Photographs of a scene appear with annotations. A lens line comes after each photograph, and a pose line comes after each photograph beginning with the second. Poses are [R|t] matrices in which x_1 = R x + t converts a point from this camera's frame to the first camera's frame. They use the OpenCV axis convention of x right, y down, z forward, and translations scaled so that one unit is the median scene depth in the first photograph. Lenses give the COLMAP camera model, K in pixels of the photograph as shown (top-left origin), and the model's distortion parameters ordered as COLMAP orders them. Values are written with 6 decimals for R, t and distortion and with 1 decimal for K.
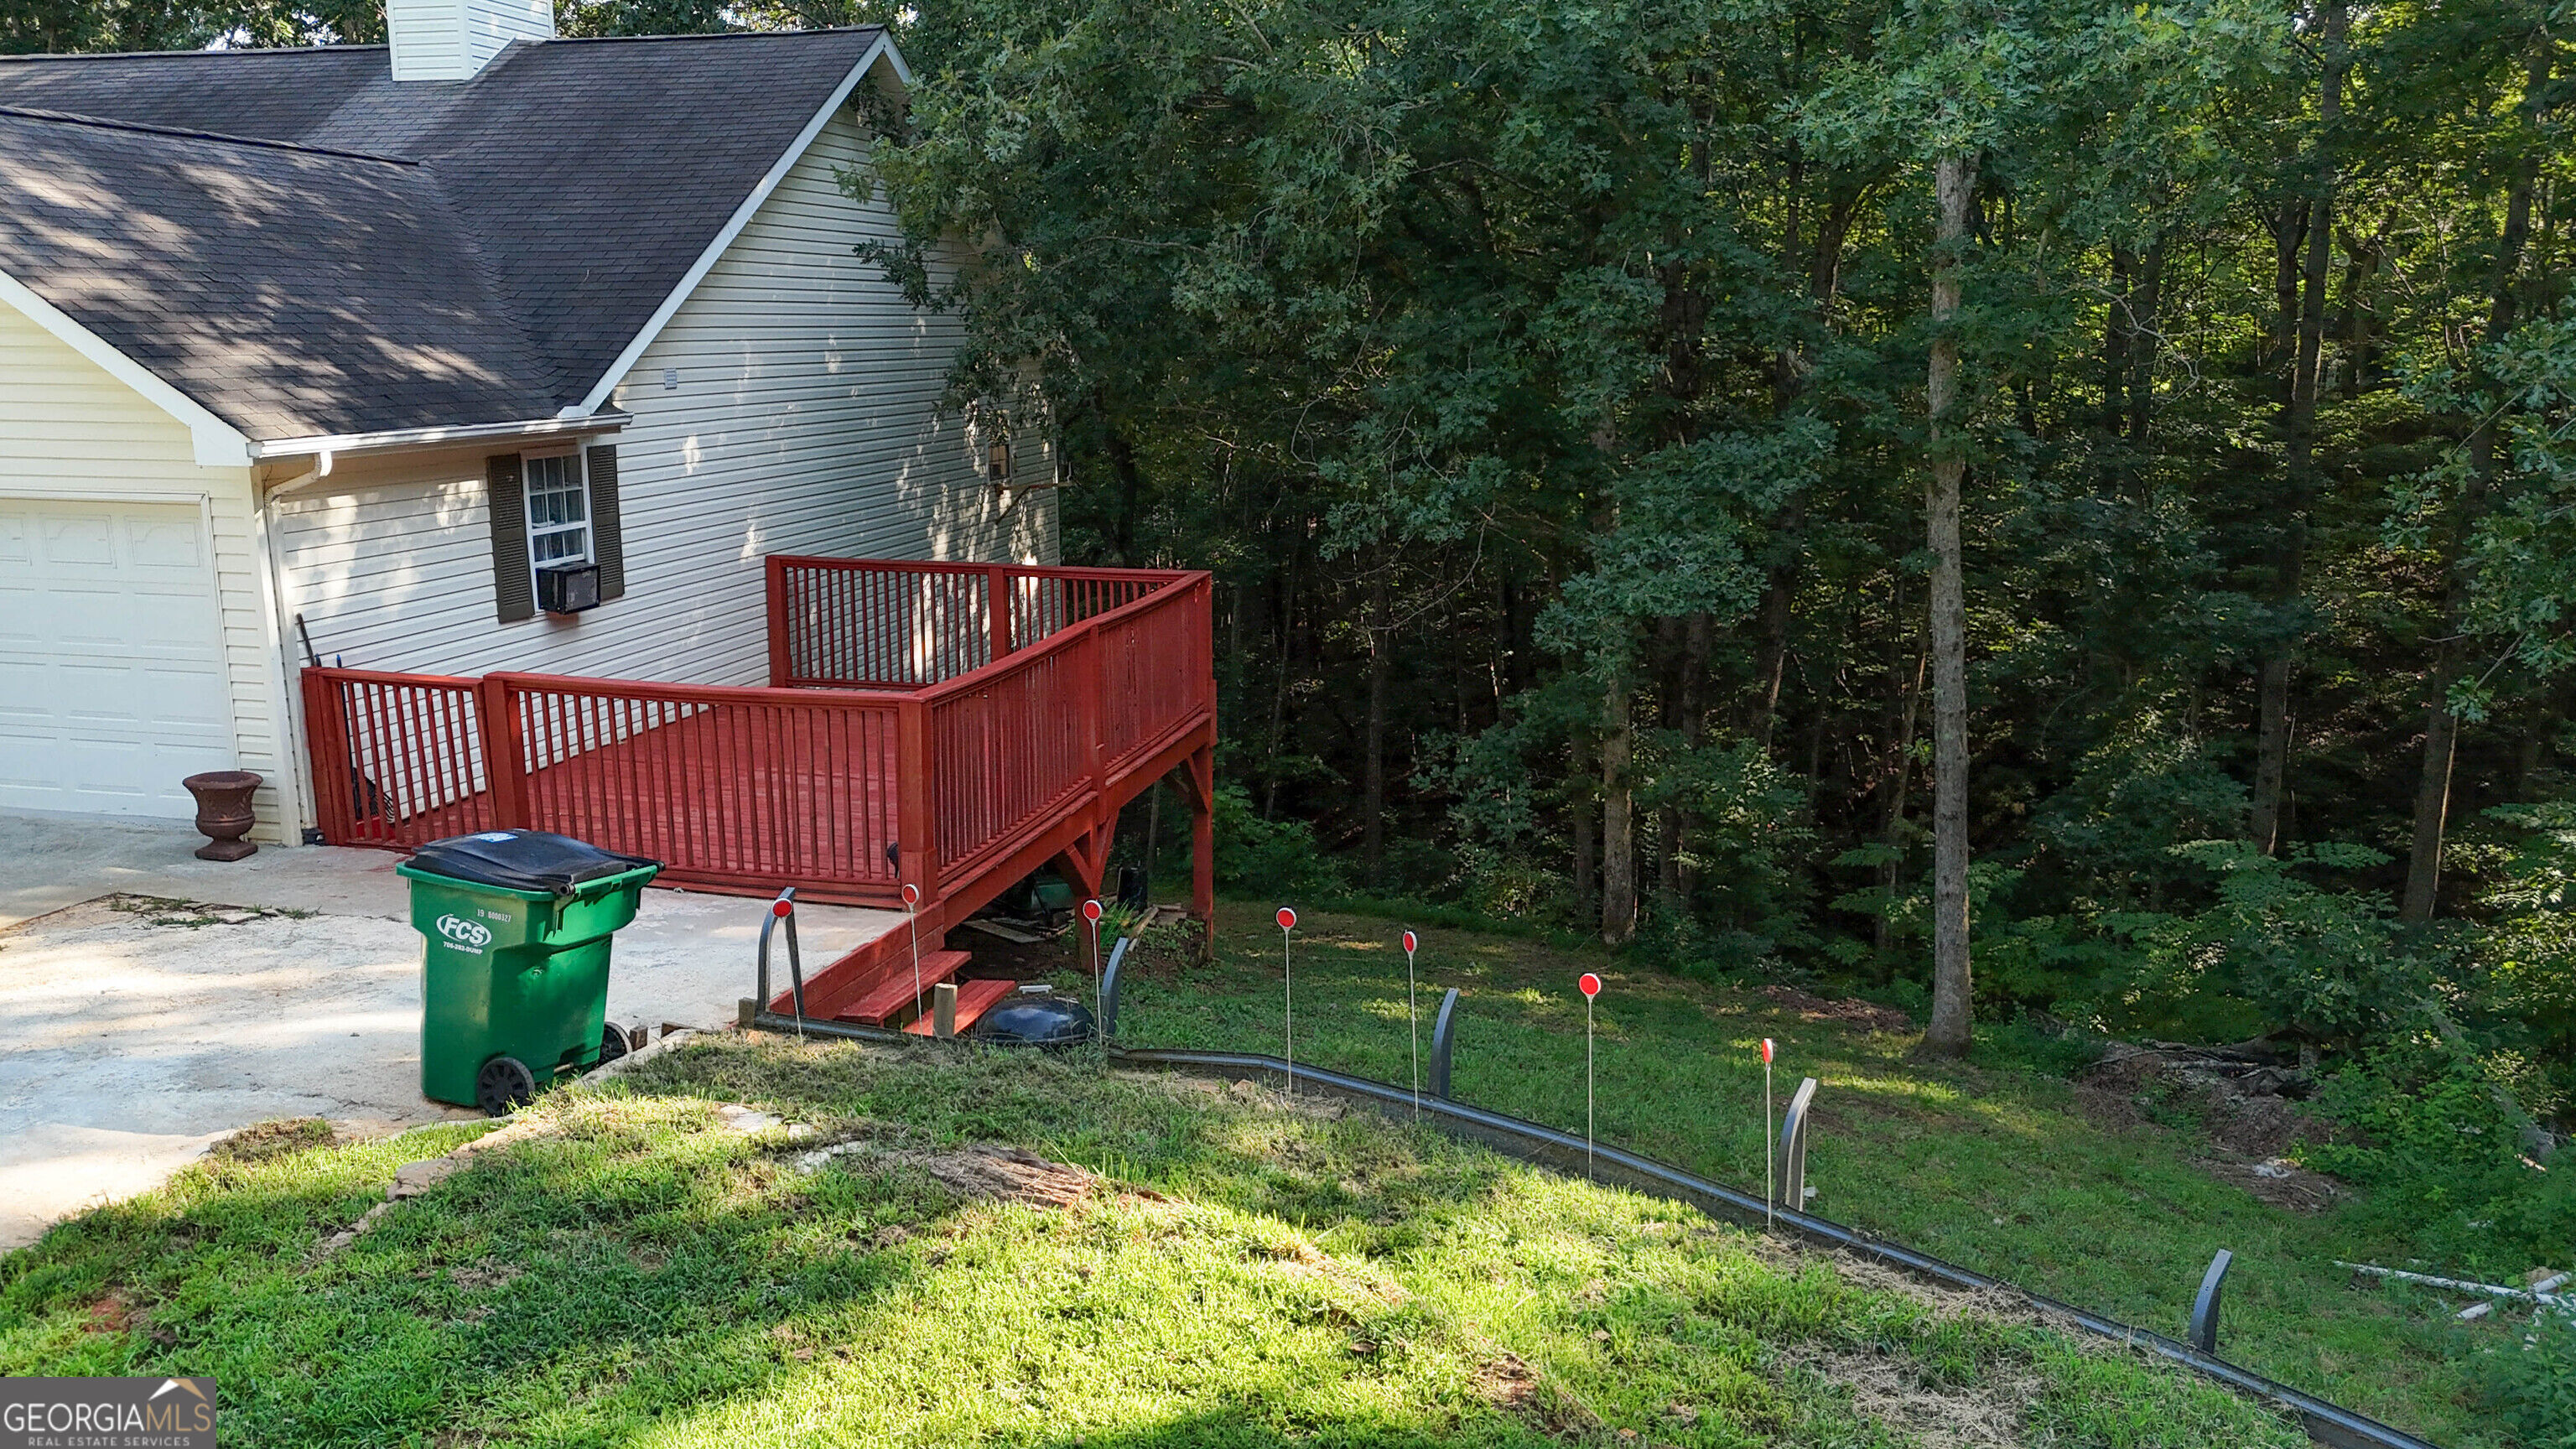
lens RADIAL K [[1900.6, 0, 1288.0], [0, 1900.6, 724.5], [0, 0, 1]] dist [0.078264, -0.074496]
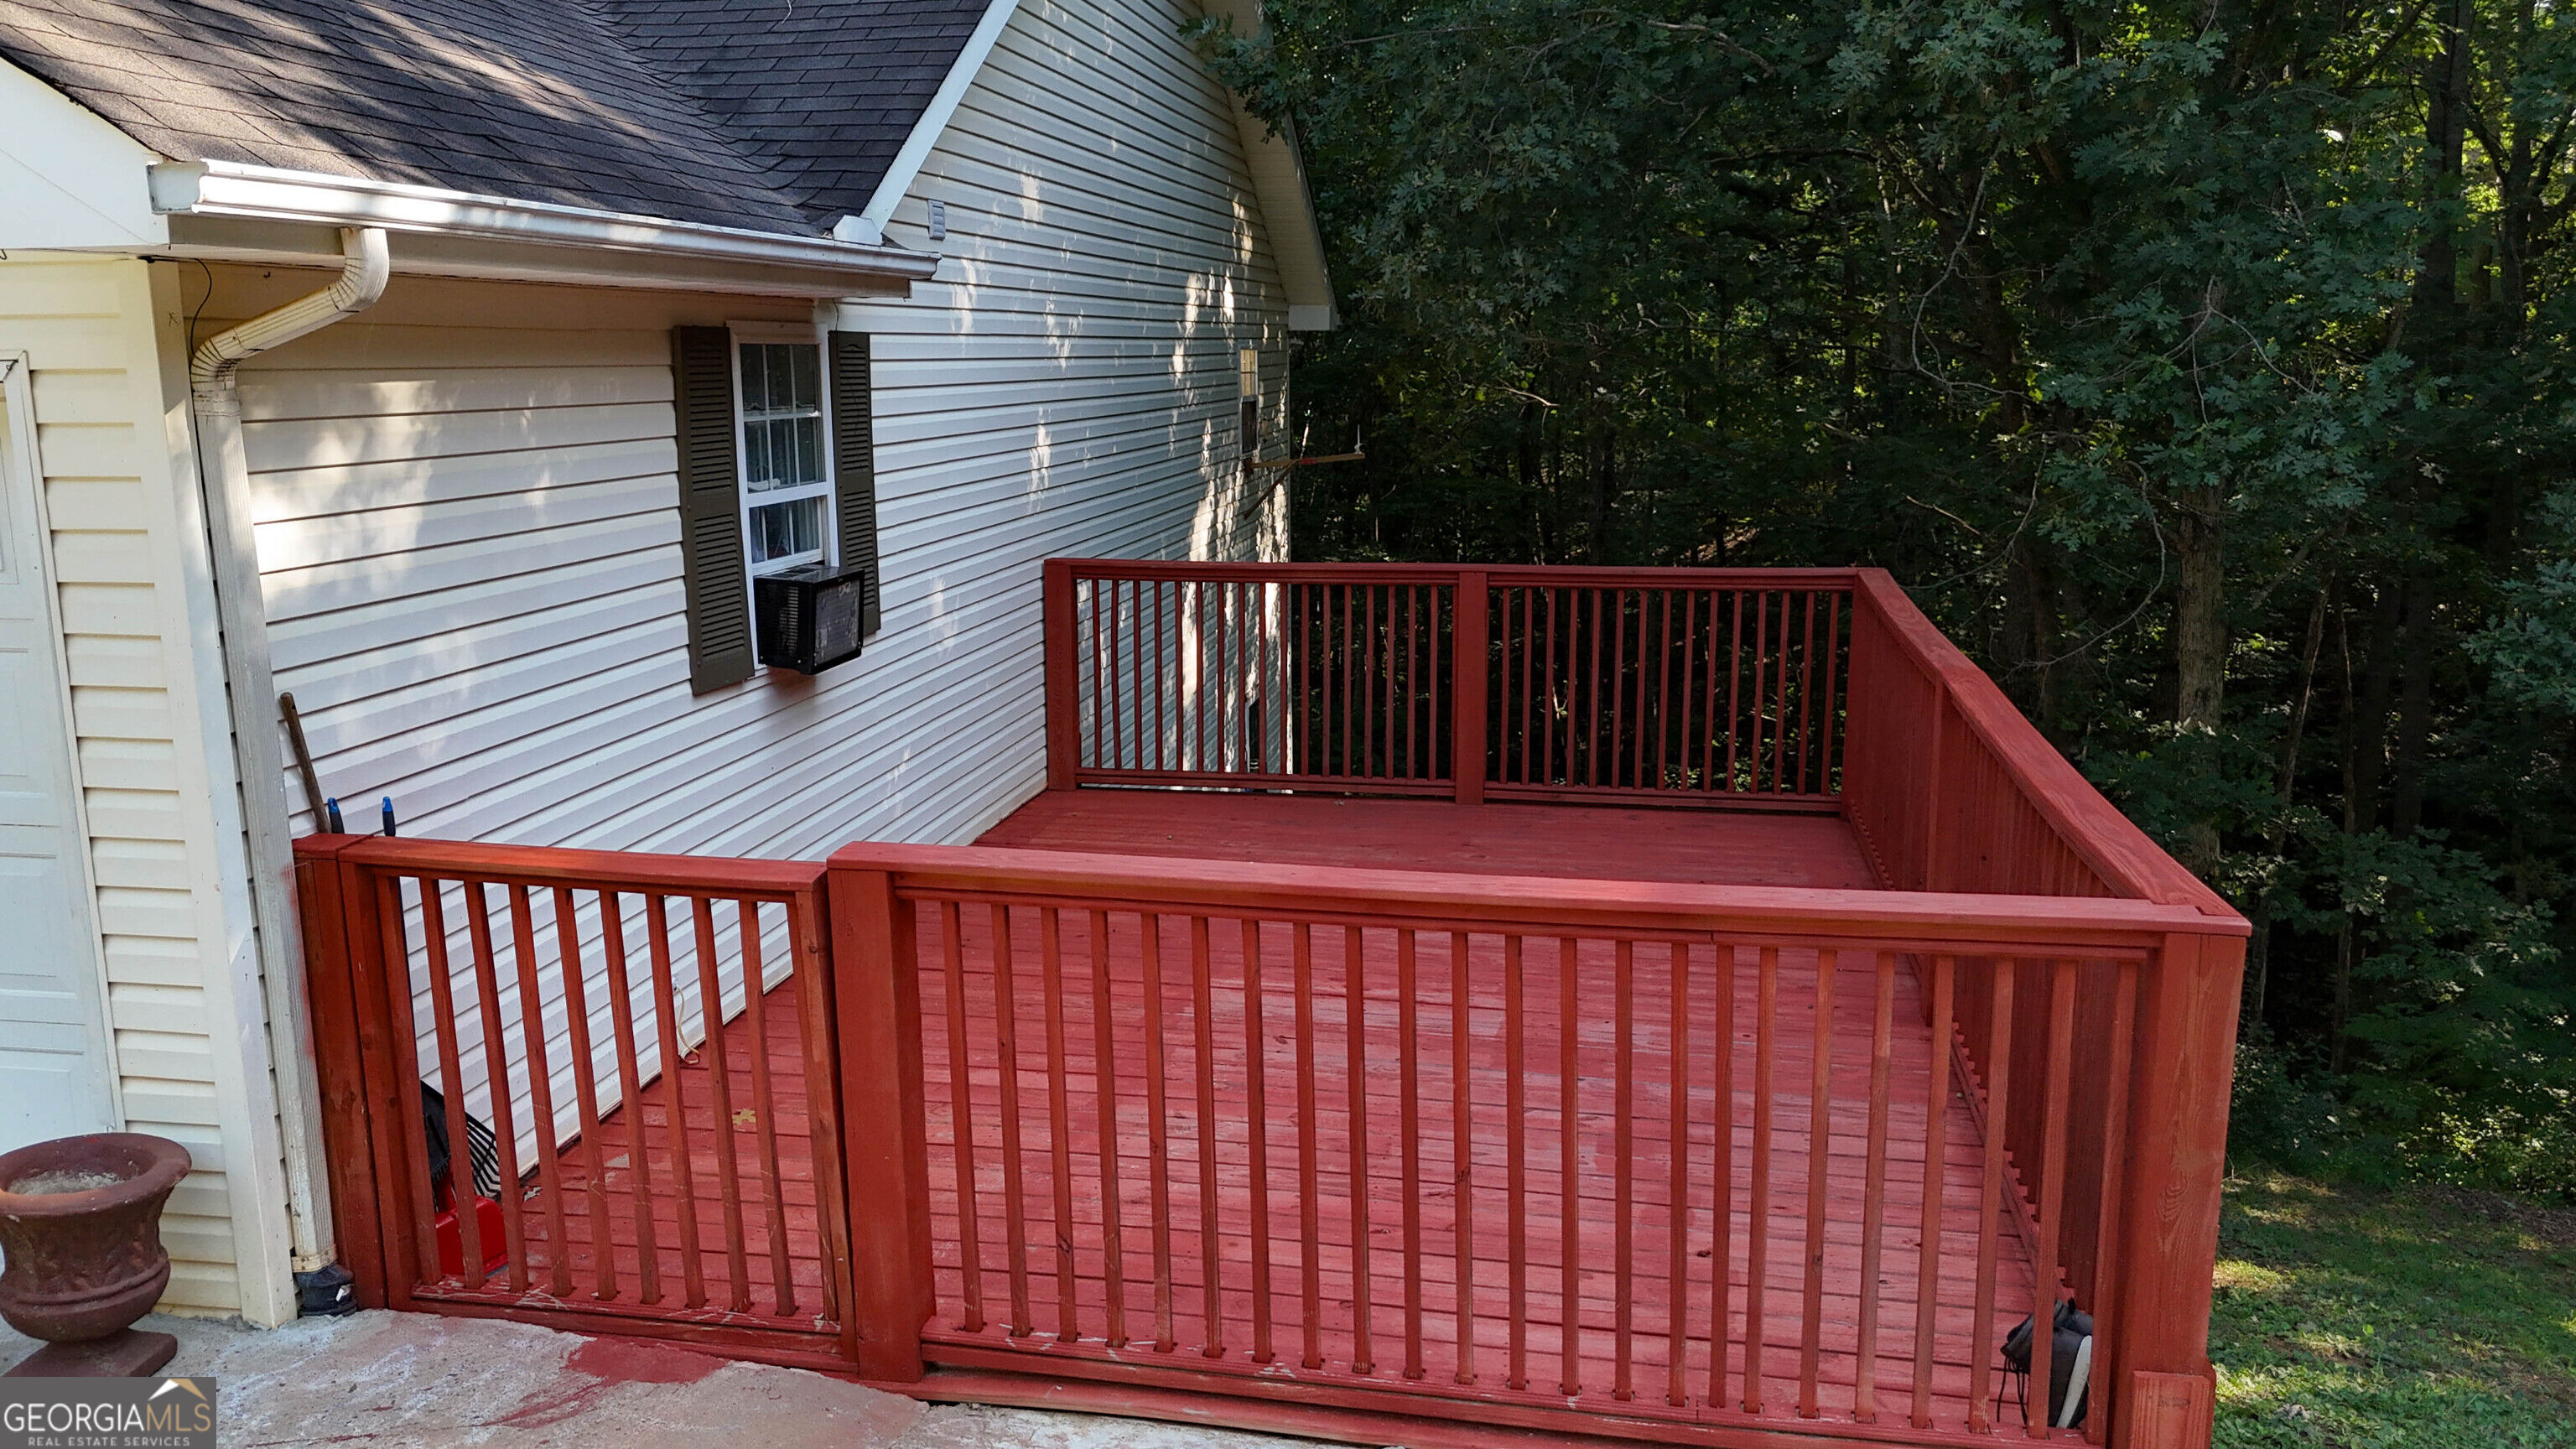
lens RADIAL K [[1900.6, 0, 1288.0], [0, 1900.6, 724.5], [0, 0, 1]] dist [0.078264, -0.074496]
pose [[0.997662, -0.018511, 0.065791, -0.320924], [0.019466, 0.999714, -0.013903, -0.039665], [-0.065515, 0.015152, 0.997737, 0.575415]]
